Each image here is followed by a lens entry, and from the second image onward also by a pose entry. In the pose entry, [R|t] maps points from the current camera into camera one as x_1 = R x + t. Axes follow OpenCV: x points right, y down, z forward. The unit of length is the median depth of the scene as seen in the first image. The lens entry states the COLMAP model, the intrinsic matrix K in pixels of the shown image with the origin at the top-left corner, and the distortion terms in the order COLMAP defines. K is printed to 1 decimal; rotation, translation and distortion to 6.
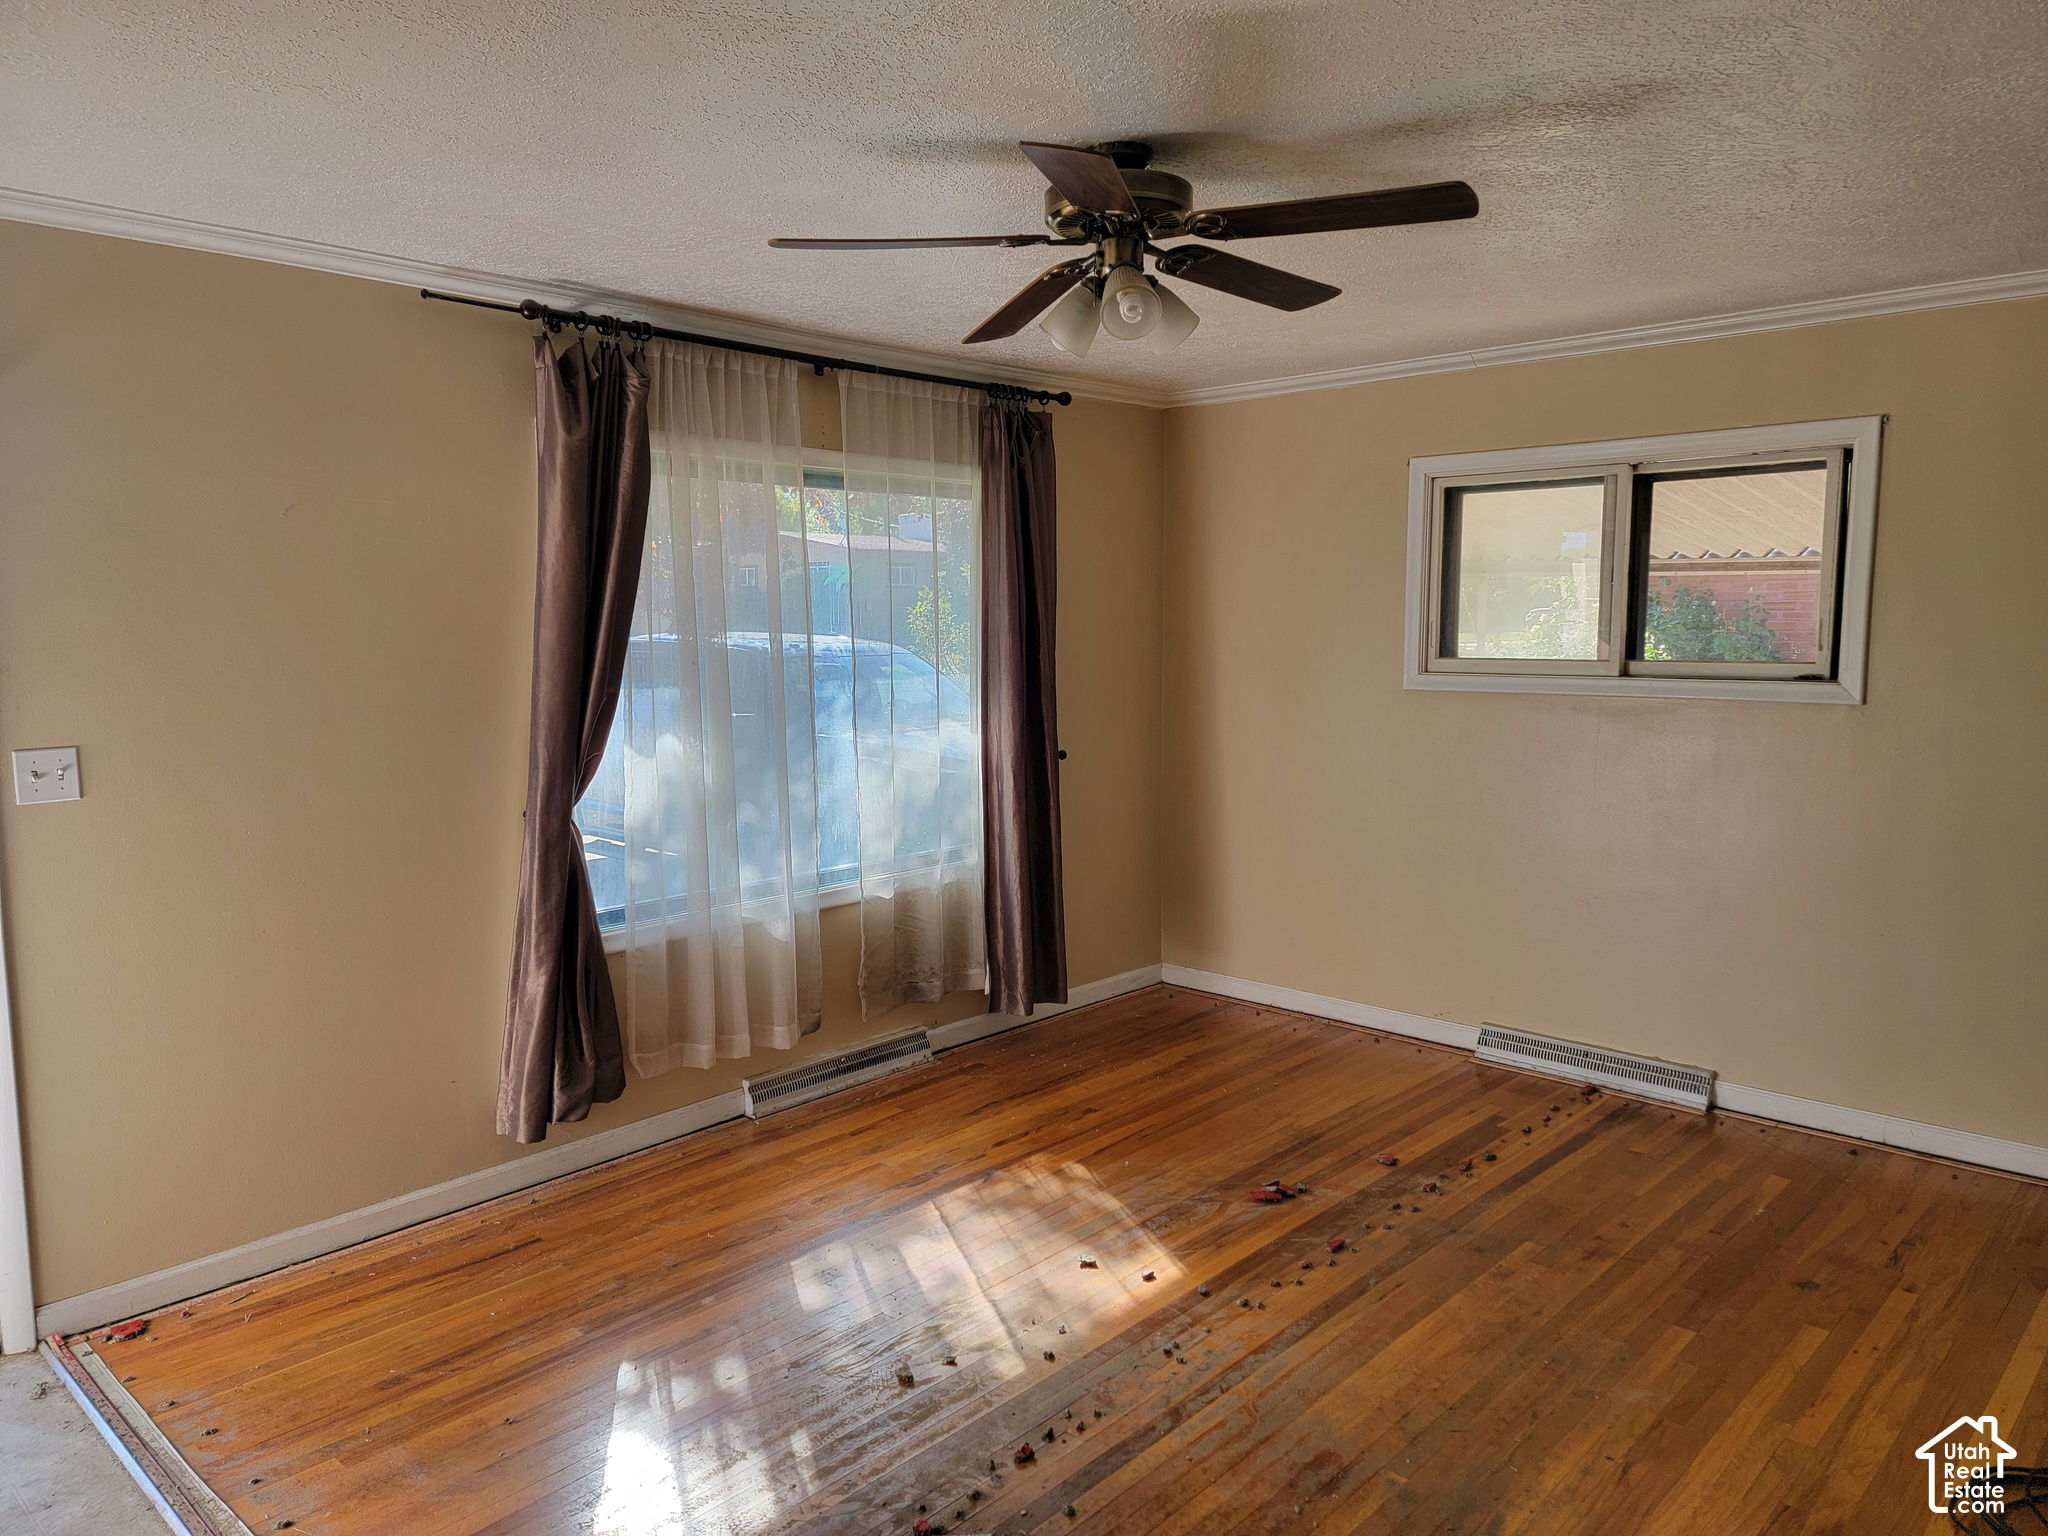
lens RADIAL K [[1418.2, 0, 1041.6], [0, 1418.2, 762.0], [0, 0, 1]] dist [0.040575, 0.001585]
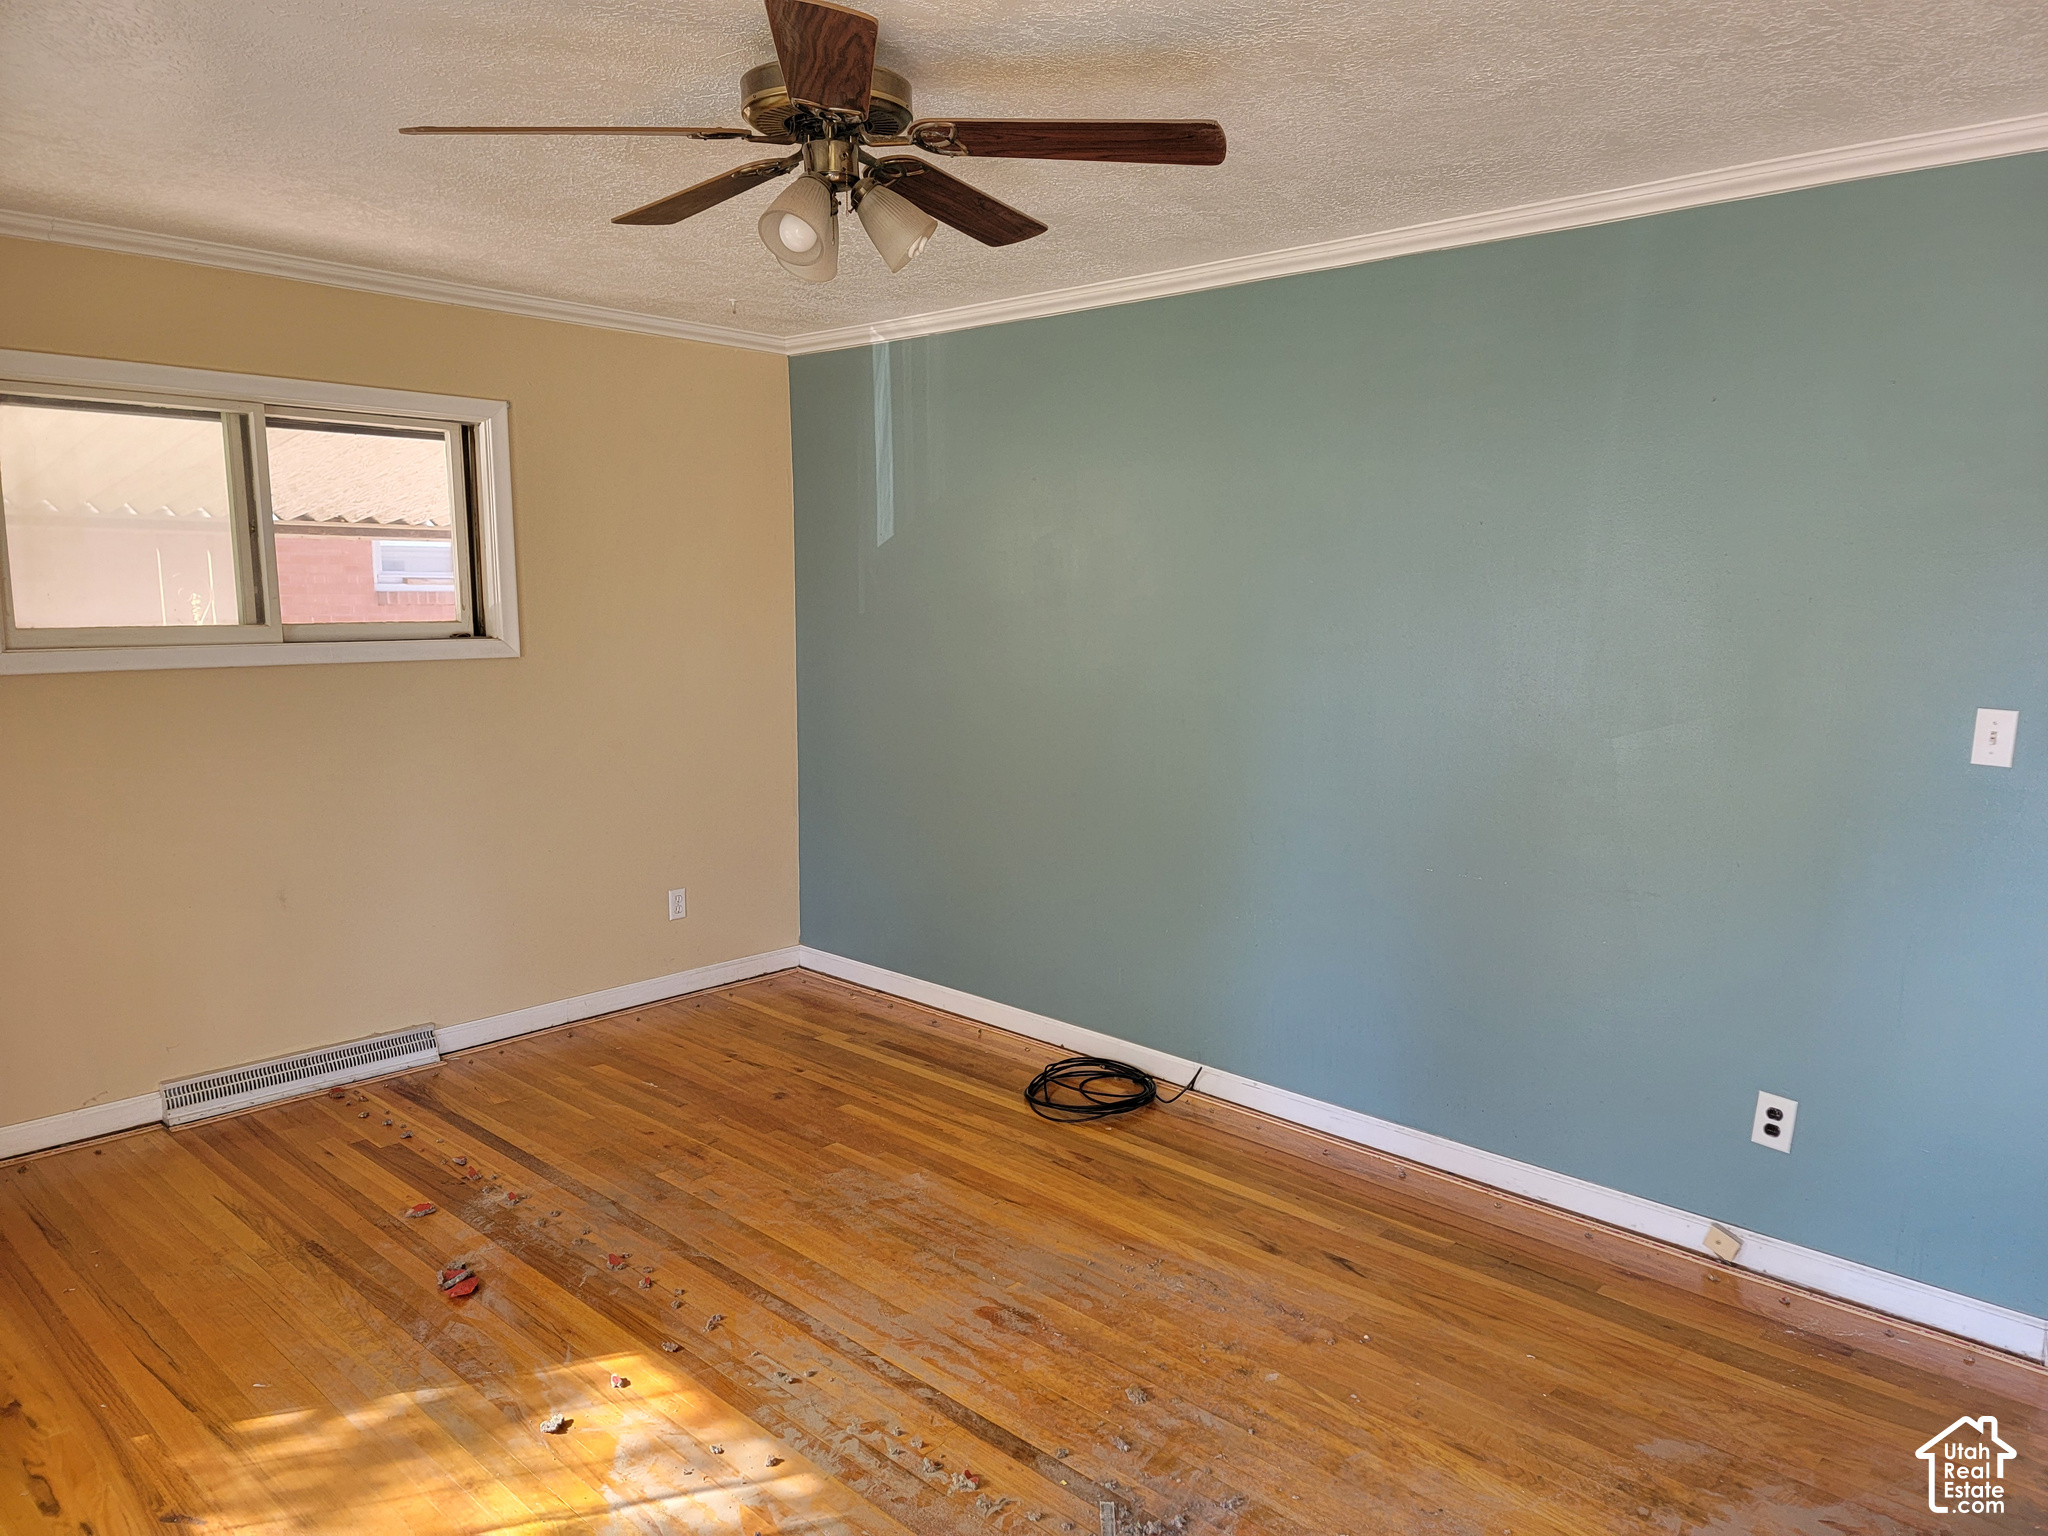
lens RADIAL K [[1418.2, 0, 1041.1], [0, 1418.2, 780.1], [0, 0, 1]] dist [0.040575, 0.001585]
pose [[0.004588, -0.140193, 0.990114, -0.592941], [0.098511, 0.985371, 0.139065, -0.062742], [-0.995125, 0.096899, 0.018332, 0.603726]]
